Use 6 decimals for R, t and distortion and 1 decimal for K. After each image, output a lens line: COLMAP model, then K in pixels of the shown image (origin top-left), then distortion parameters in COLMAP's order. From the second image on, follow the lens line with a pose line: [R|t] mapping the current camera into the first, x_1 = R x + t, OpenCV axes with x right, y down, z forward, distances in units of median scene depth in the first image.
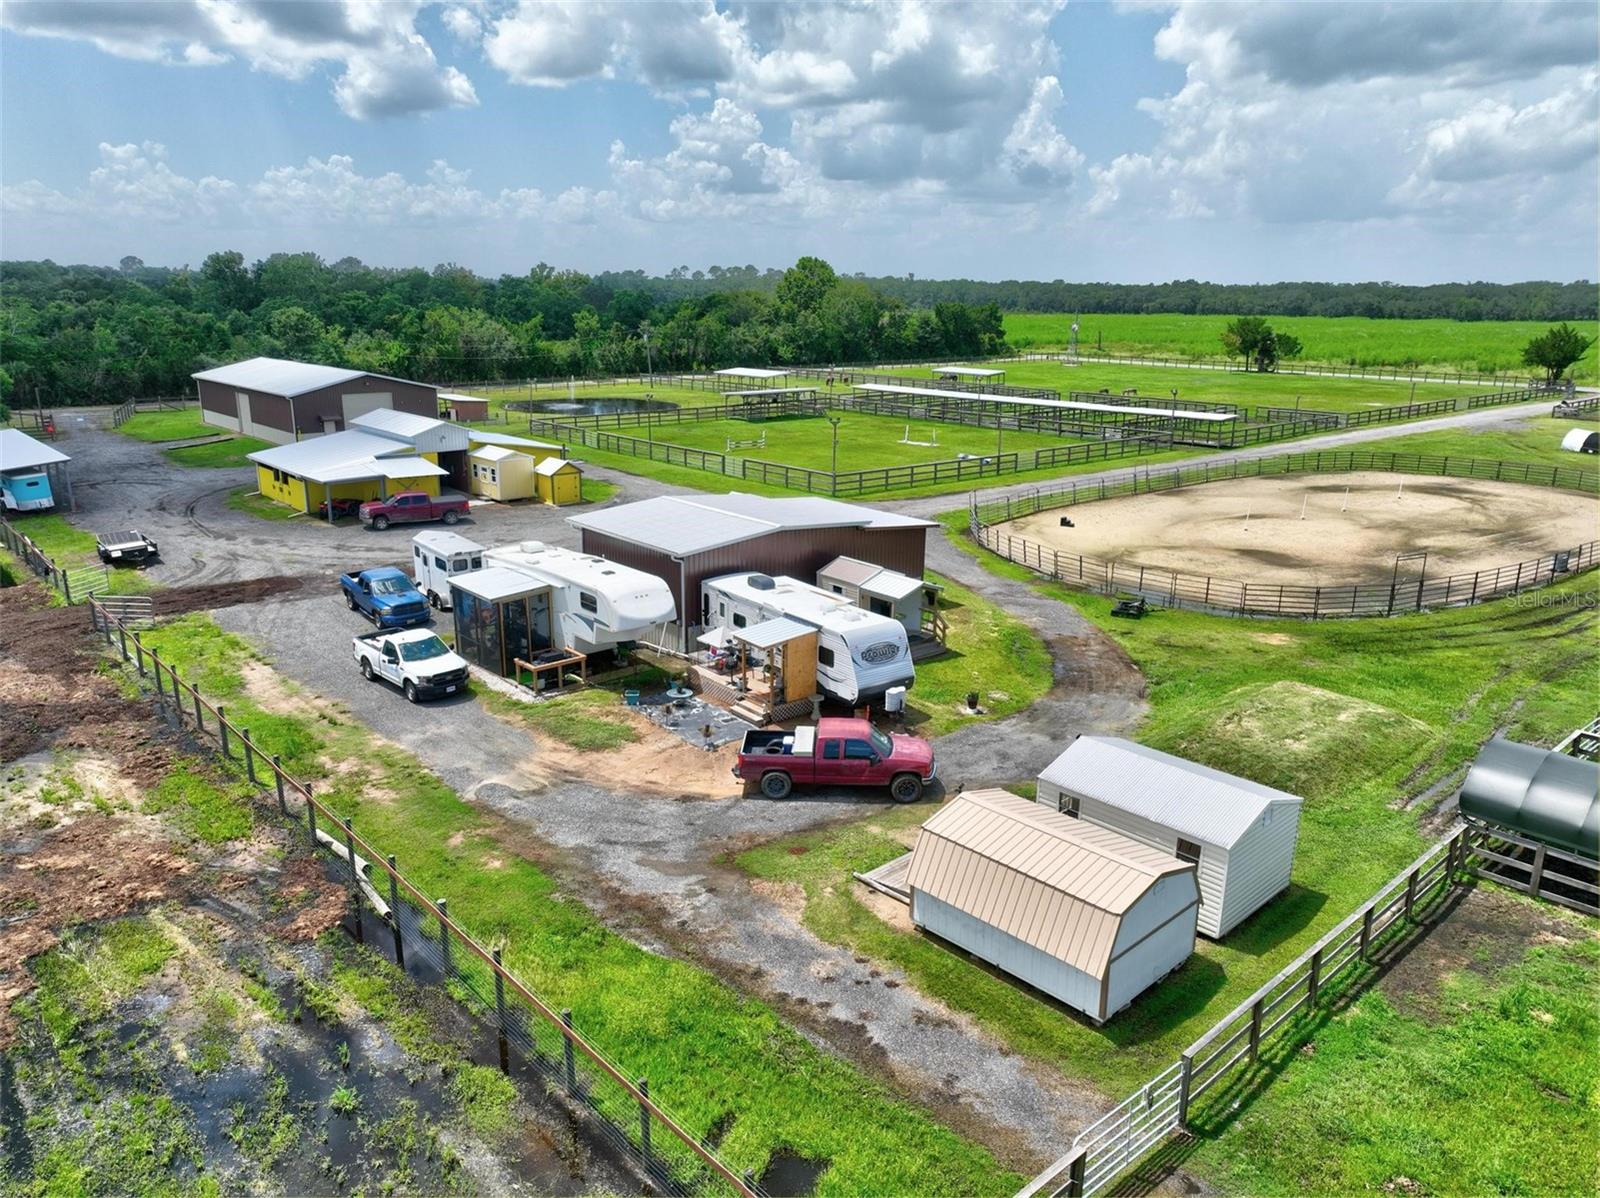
lens RADIAL K [[1126.8, 0, 800.0], [0, 1126.8, 599.0], [0, 0, 1]] dist [-0.003288, 0.019990]
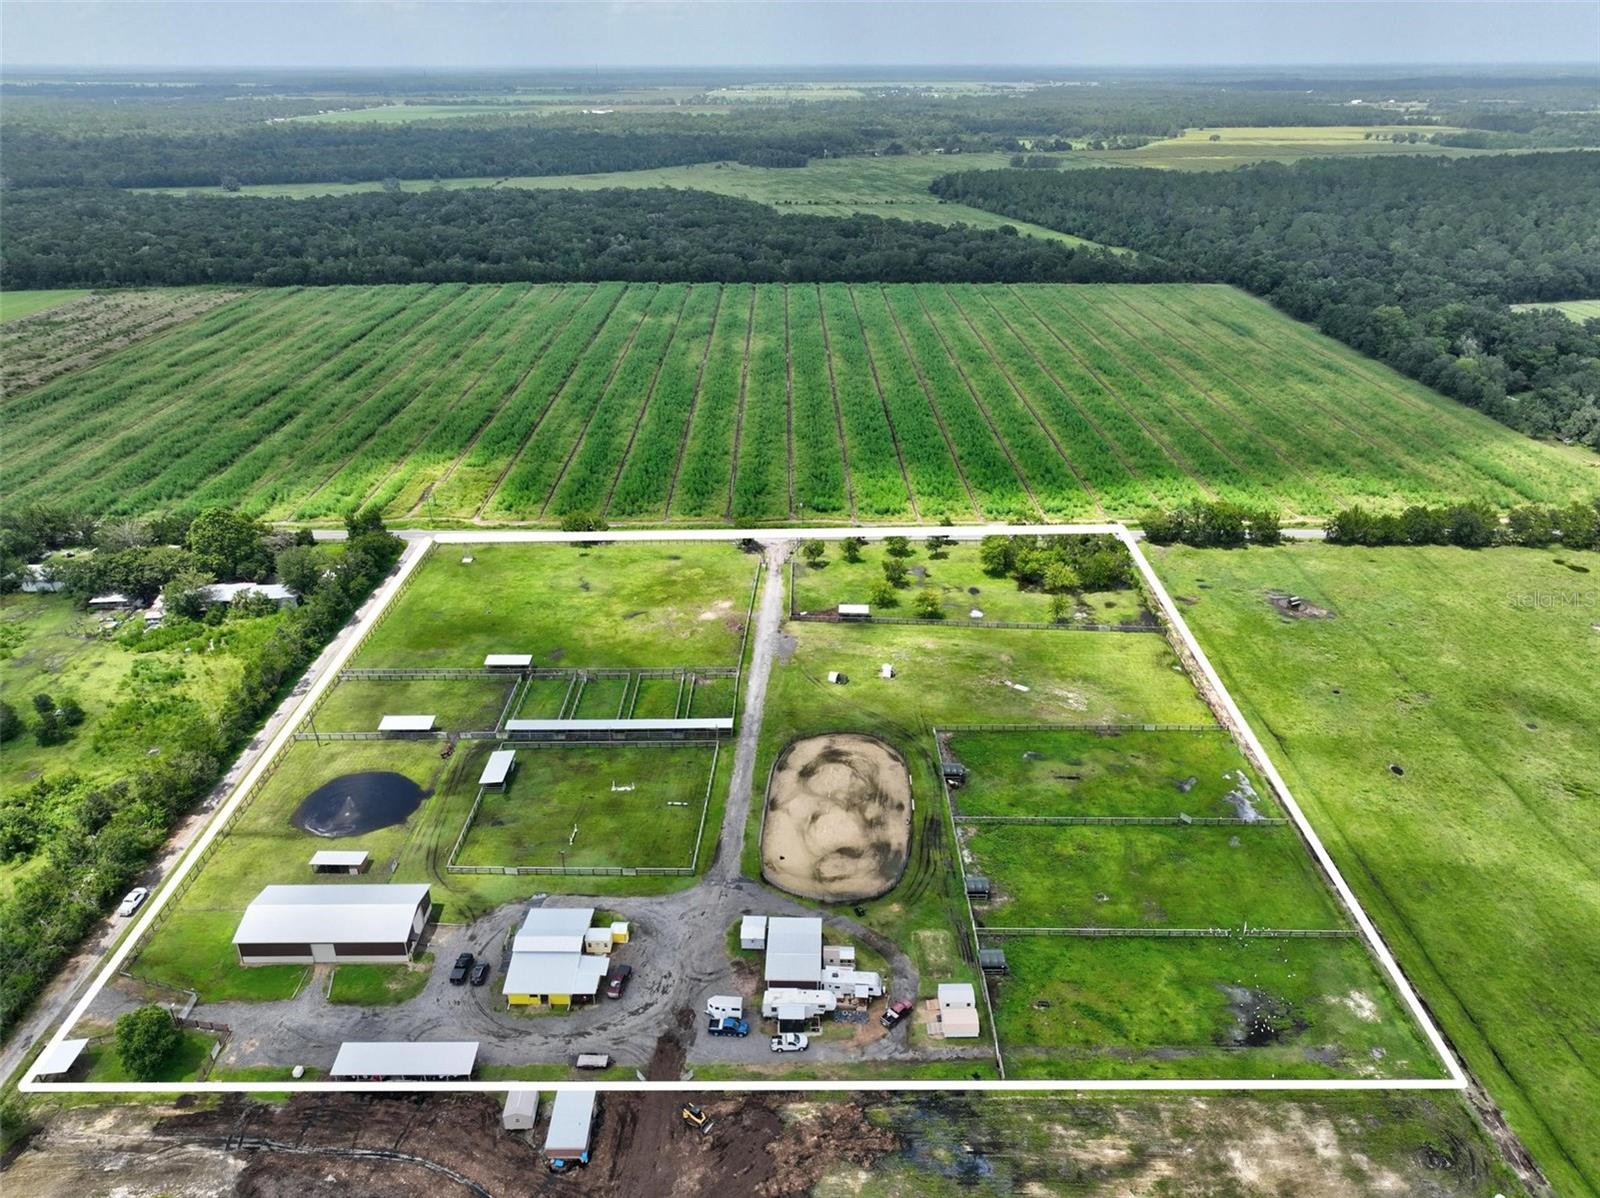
lens RADIAL K [[1126.8, 0, 800.0], [0, 1126.8, 599.0], [0, 0, 1]] dist [-0.003288, 0.019990]
pose [[0.673871, -0.335051, 0.658512, -2.490011], [0.205868, 0.941118, 0.268172, -2.561947], [-0.709589, -0.045147, 0.703168, -1.833847]]
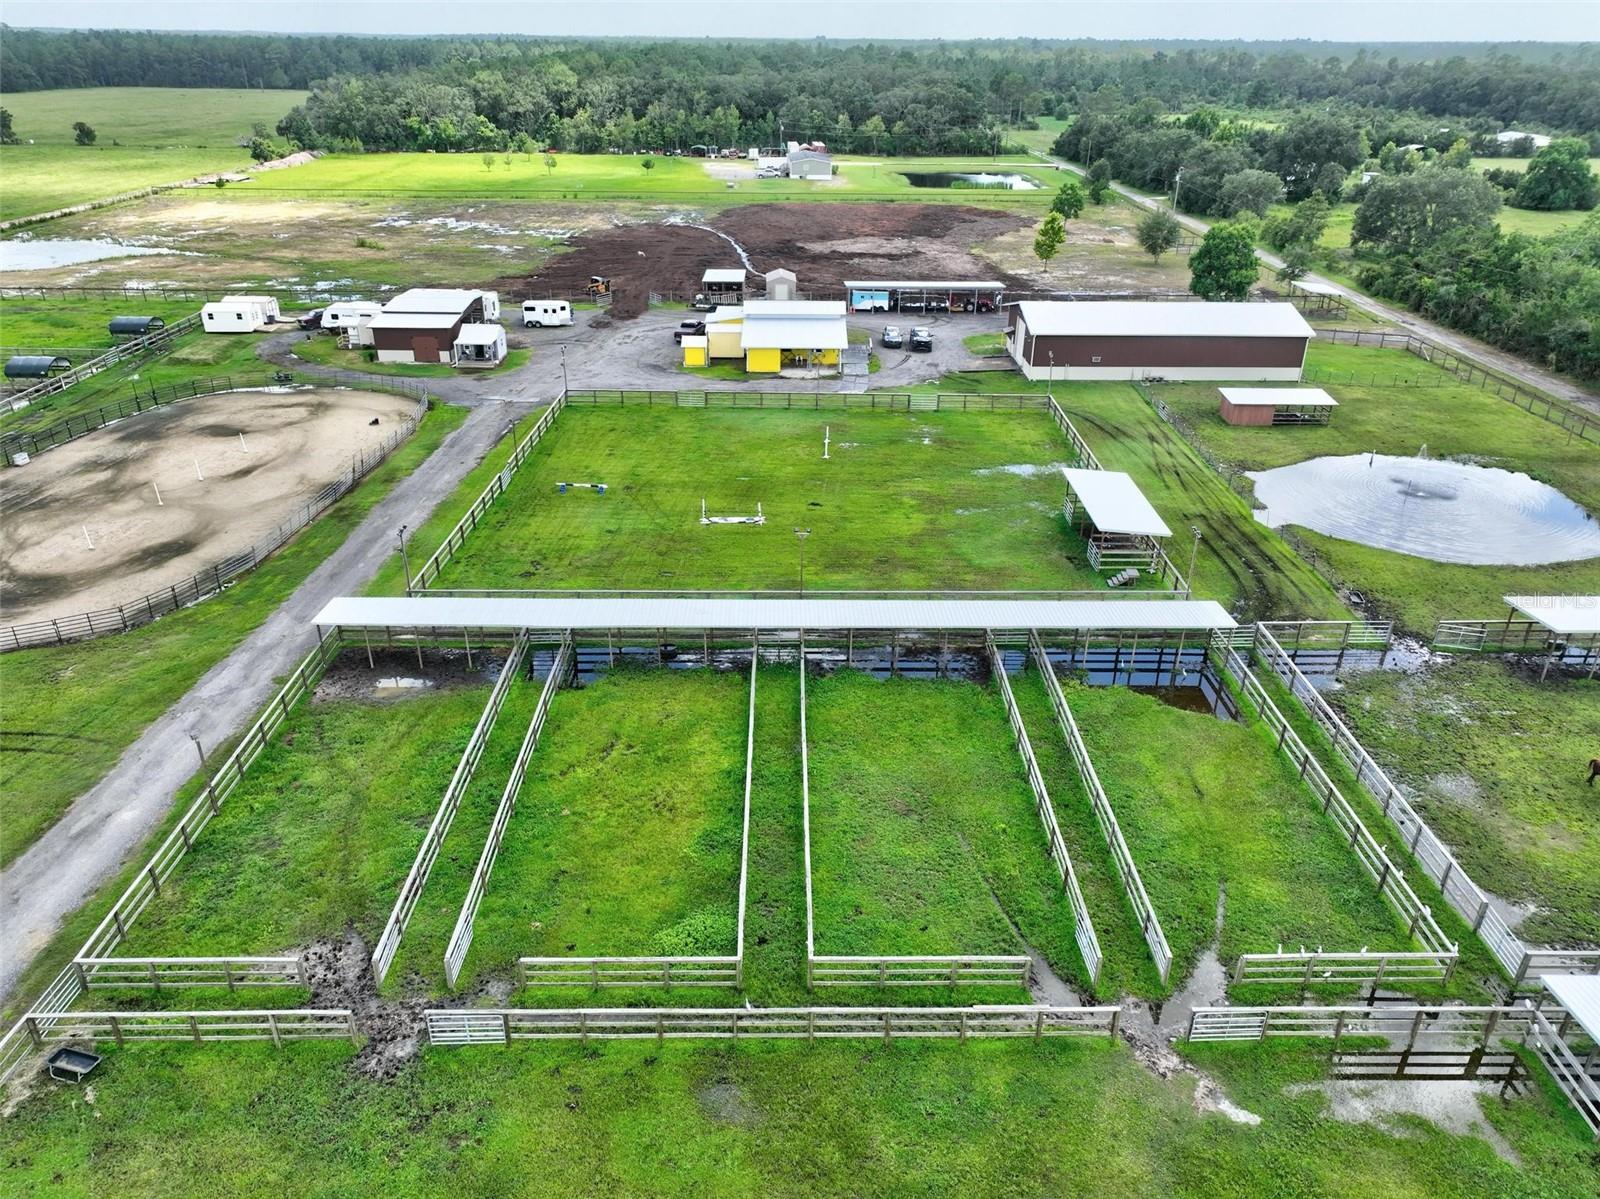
lens RADIAL K [[1126.8, 0, 800.0], [0, 1126.8, 599.5], [0, 0, 1]] dist [-0.003288, 0.019990]
pose [[-0.665957, 0.315212, -0.676123, 1.561531], [-0.213201, 0.788119, 0.577420, -1.412226], [0.714876, 0.528687, -0.457649, 3.713434]]
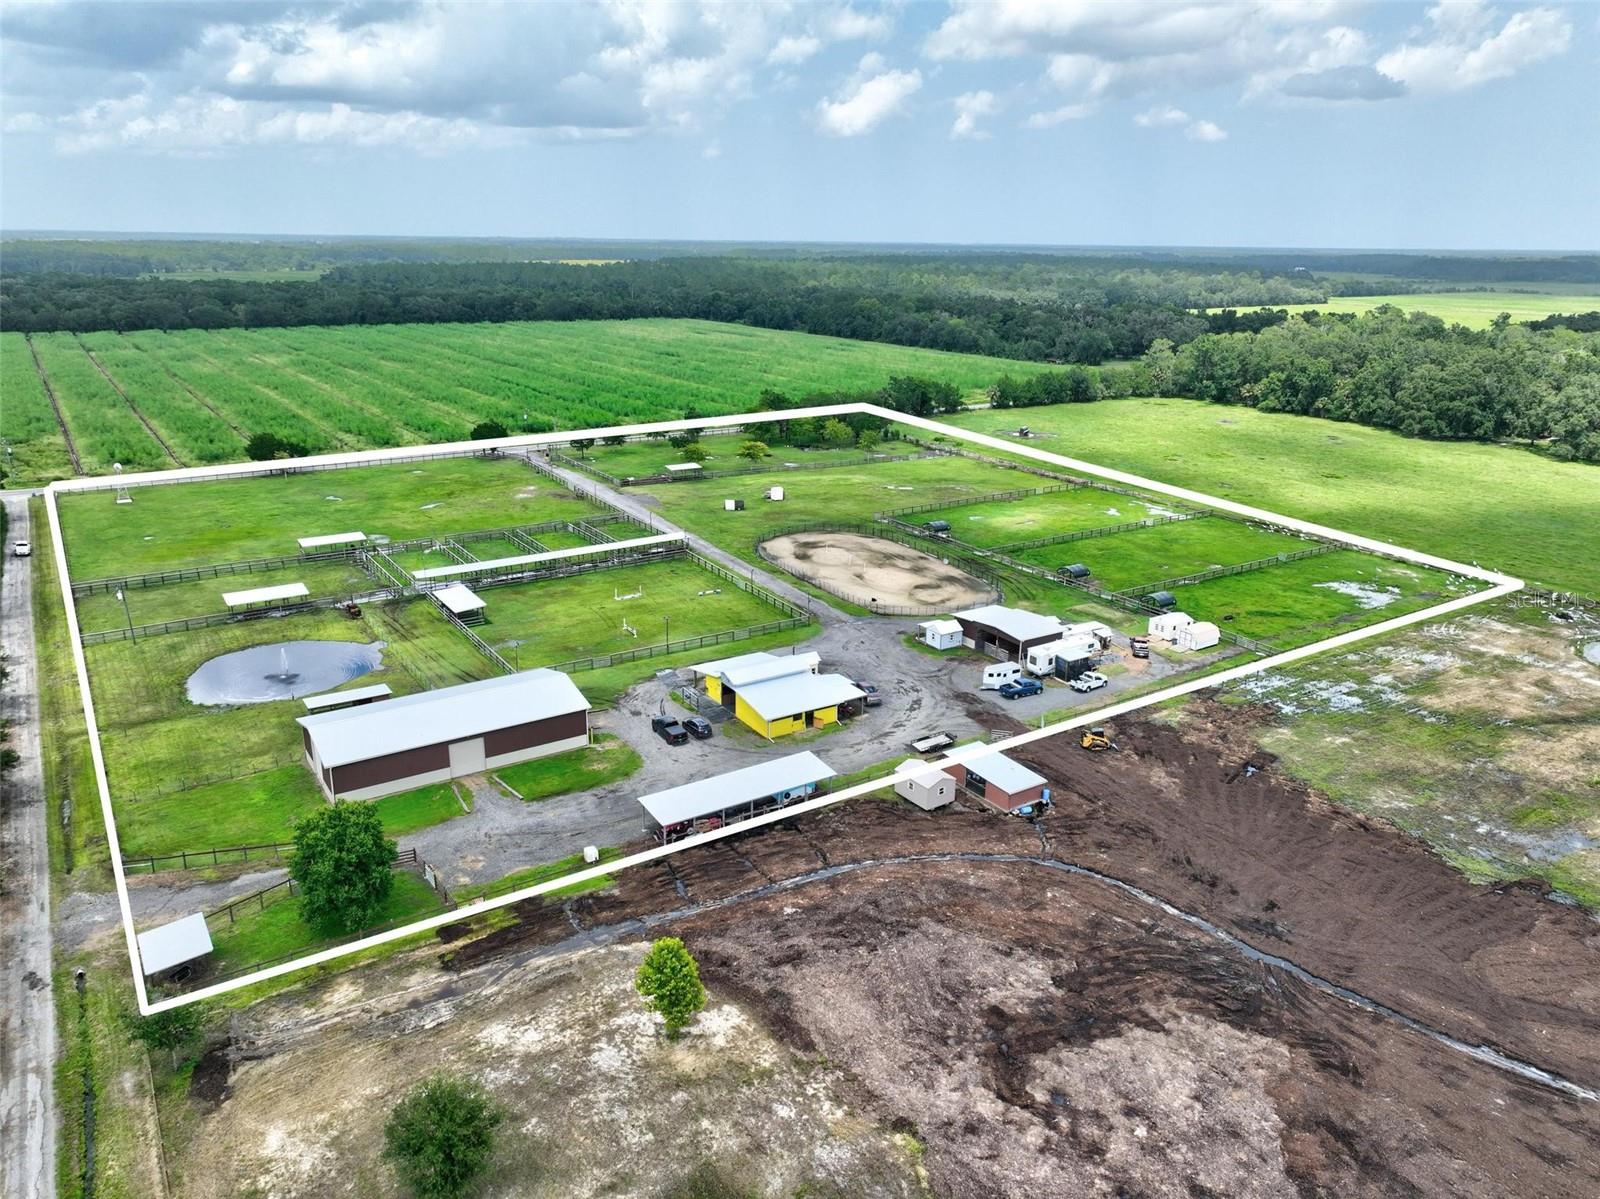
lens RADIAL K [[1126.8, 0, 800.0], [0, 1126.8, 599.5], [0, 0, 1]] dist [-0.003288, 0.019990]
pose [[0.153269, -0.314198, 0.936904, -3.746672], [0.249860, 0.929620, 0.270880, -1.379689], [-0.956075, 0.192577, 0.220988, 1.050937]]
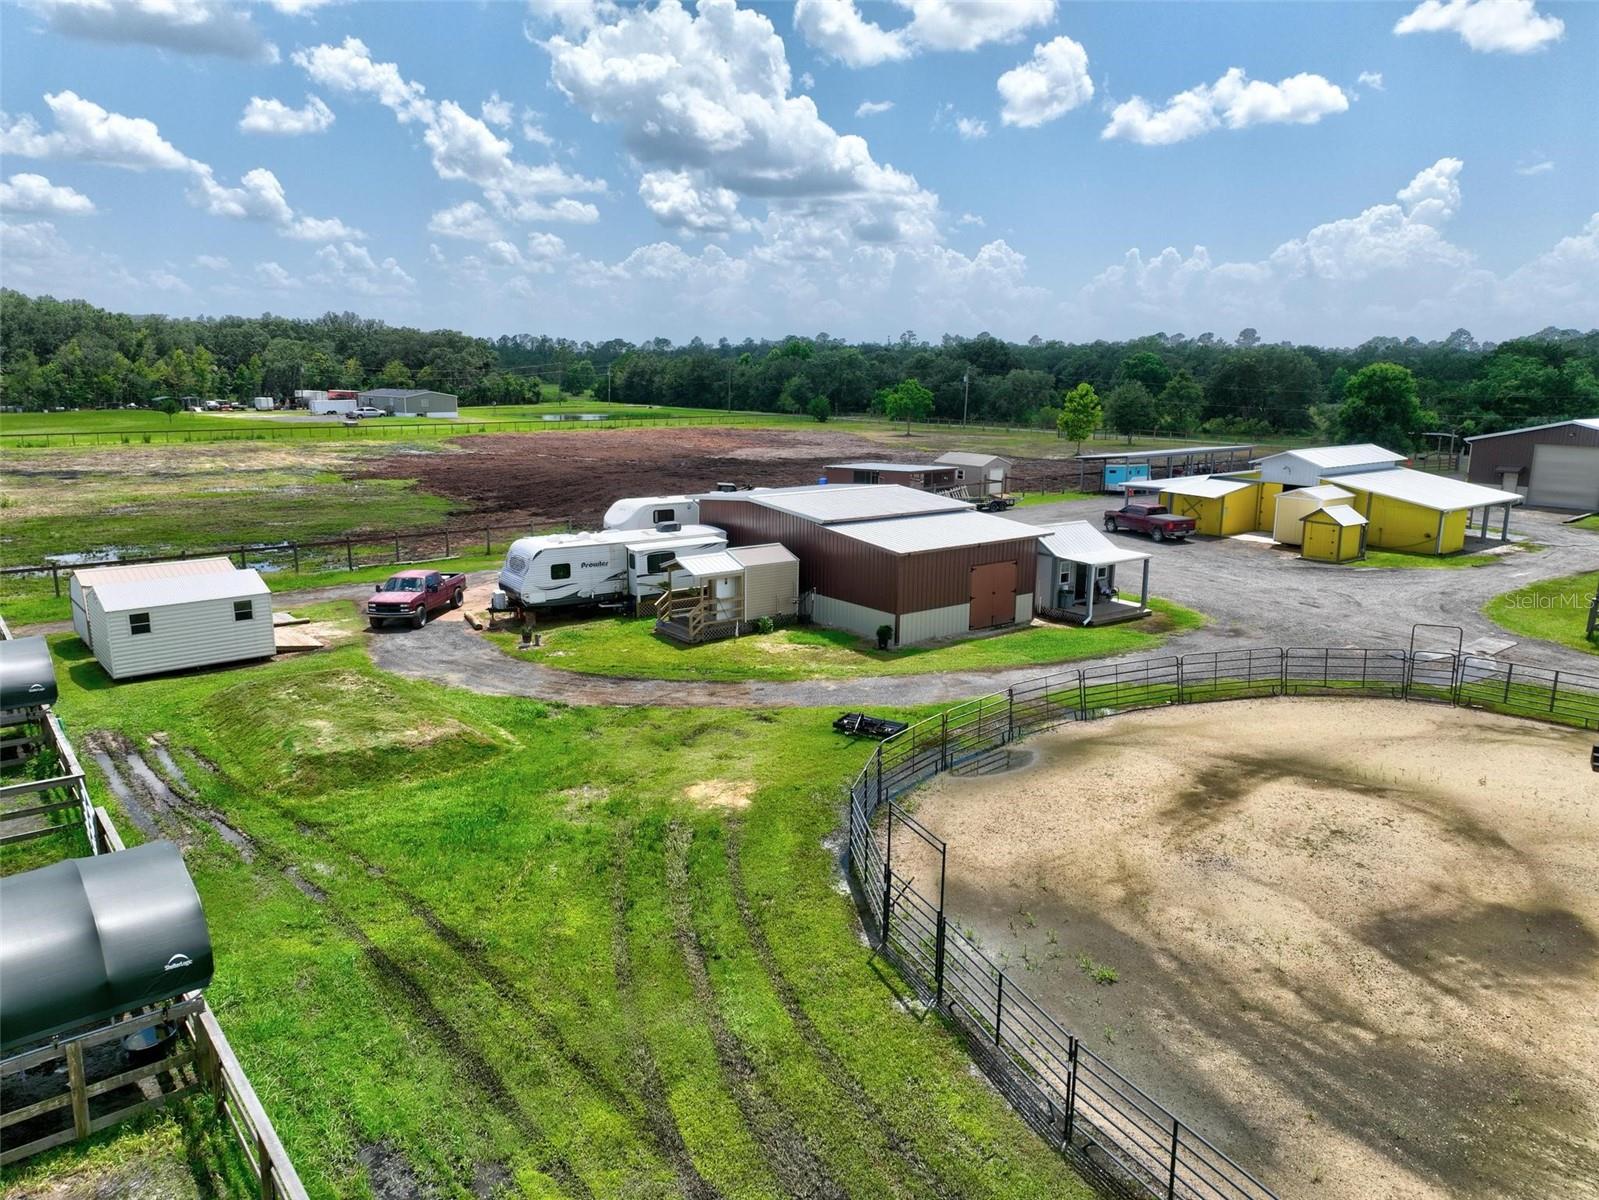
lens RADIAL K [[1126.1, 0, 799.5], [0, 1126.1, 600.0], [0, 0, 1]] dist [-0.003288, 0.019990]
pose [[-0.058045, 0.191129, -0.979847, 1.155787], [-0.270505, 0.941773, 0.199727, -0.222572], [0.960967, 0.276647, -0.002964, 1.207304]]
